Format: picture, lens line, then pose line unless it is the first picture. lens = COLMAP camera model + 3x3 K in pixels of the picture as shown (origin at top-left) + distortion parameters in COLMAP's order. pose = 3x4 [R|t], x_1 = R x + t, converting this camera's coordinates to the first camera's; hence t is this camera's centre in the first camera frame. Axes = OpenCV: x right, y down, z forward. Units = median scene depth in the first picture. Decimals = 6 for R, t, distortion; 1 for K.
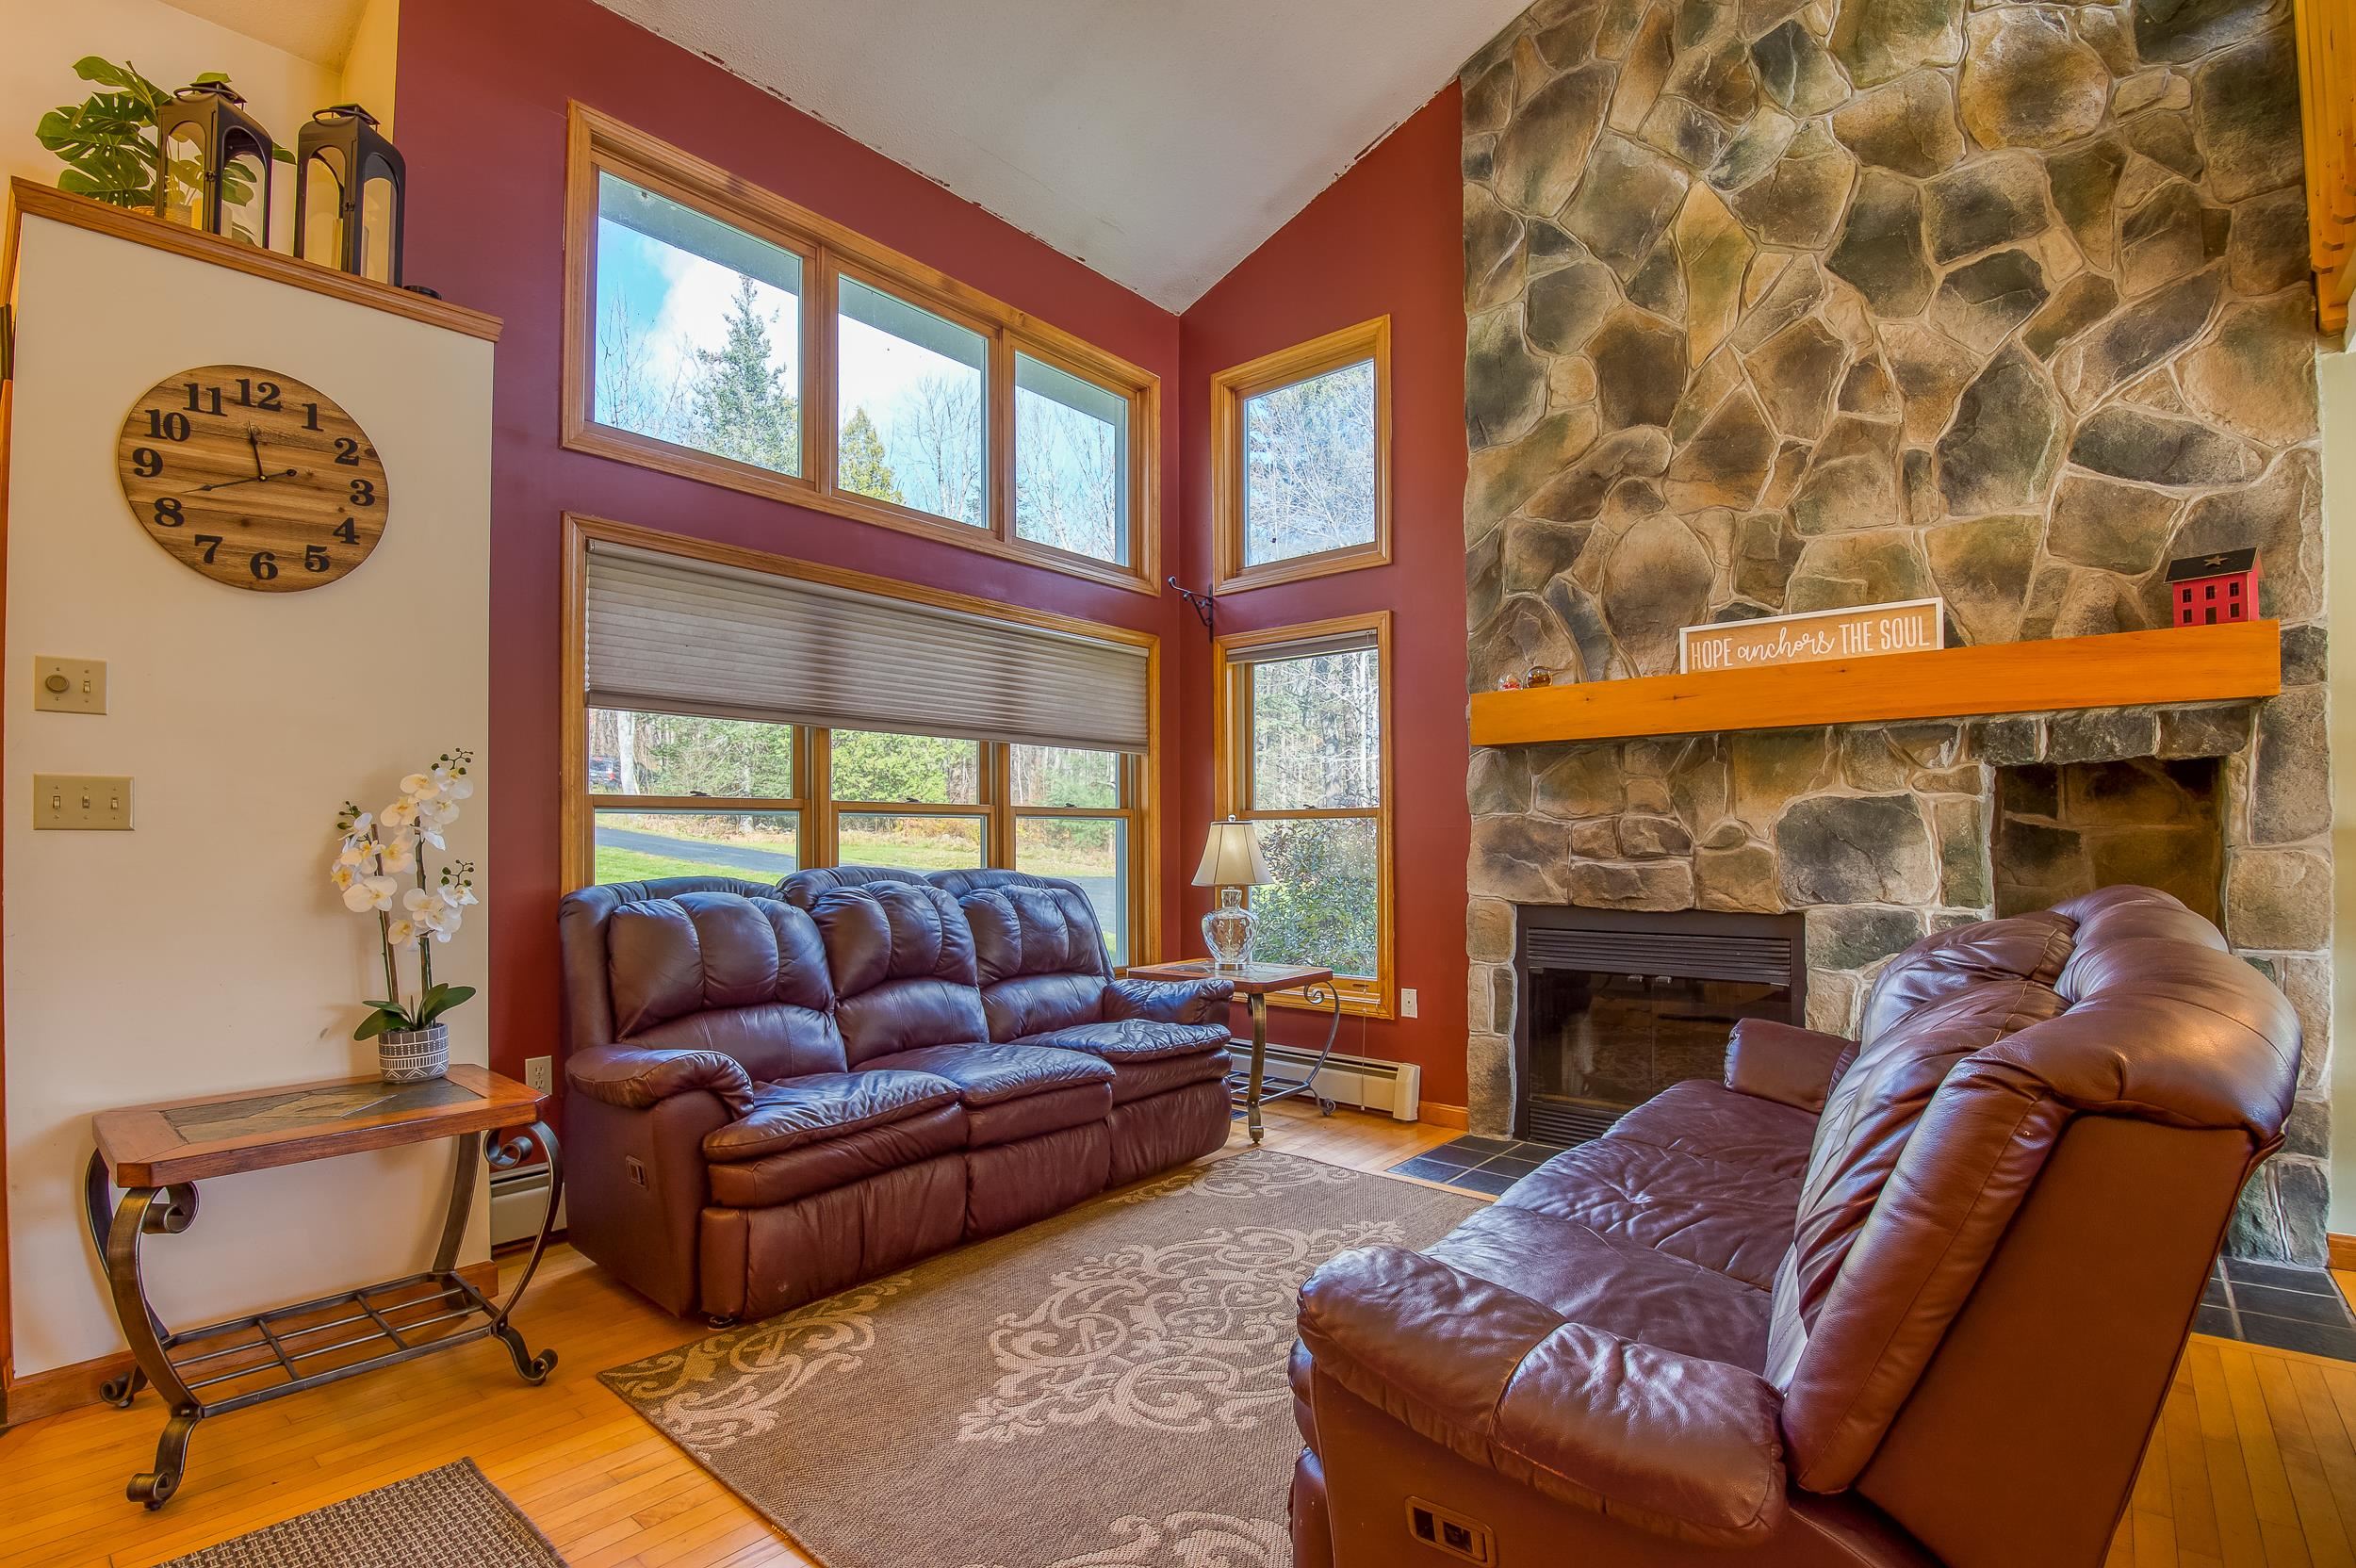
lens RADIAL K [[1092.3, 0, 1222.3], [0, 1092.3, 836.9], [0, 0, 1]] dist [-0.035225, -0.007417]
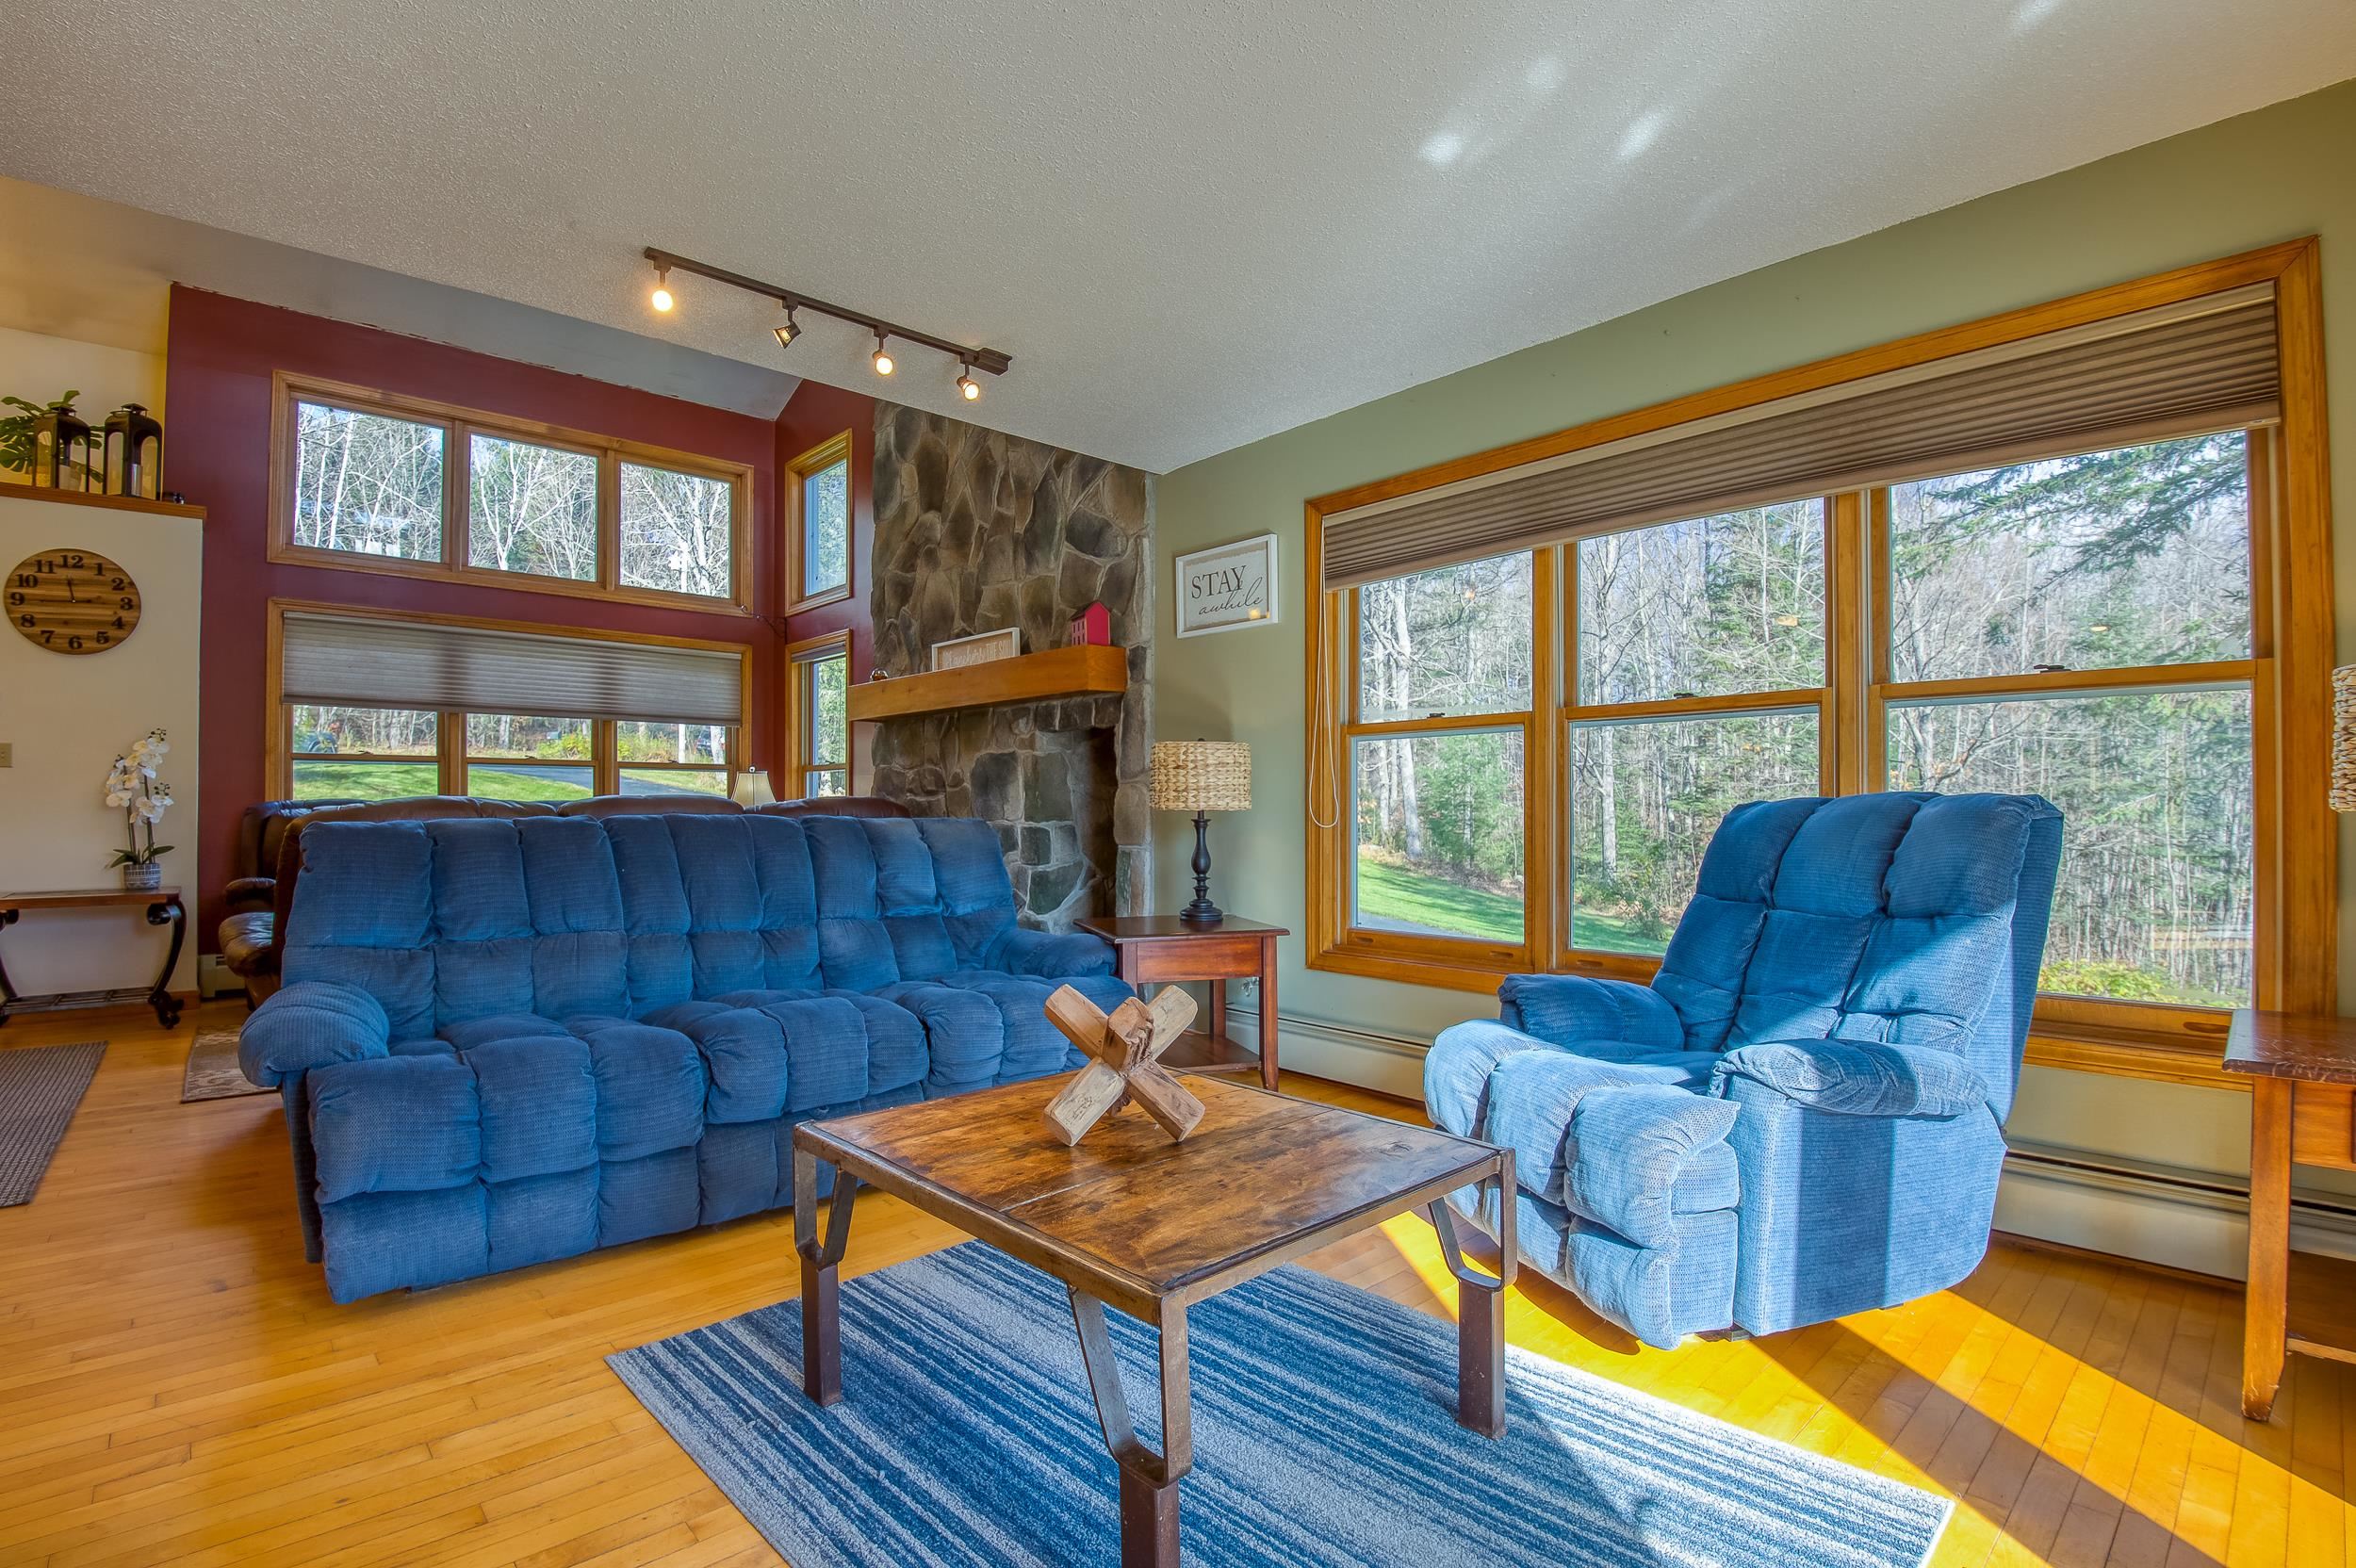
lens RADIAL K [[1092.3, 0, 1191.2], [0, 1092.3, 794.0], [0, 0, 1]] dist [-0.035225, -0.007417]
pose [[0.993282, 0.004641, -0.115623, 1.119421], [-0.005925, 0.999925, -0.010760, 0.040110], [0.115564, 0.011372, 0.993235, -0.577935]]
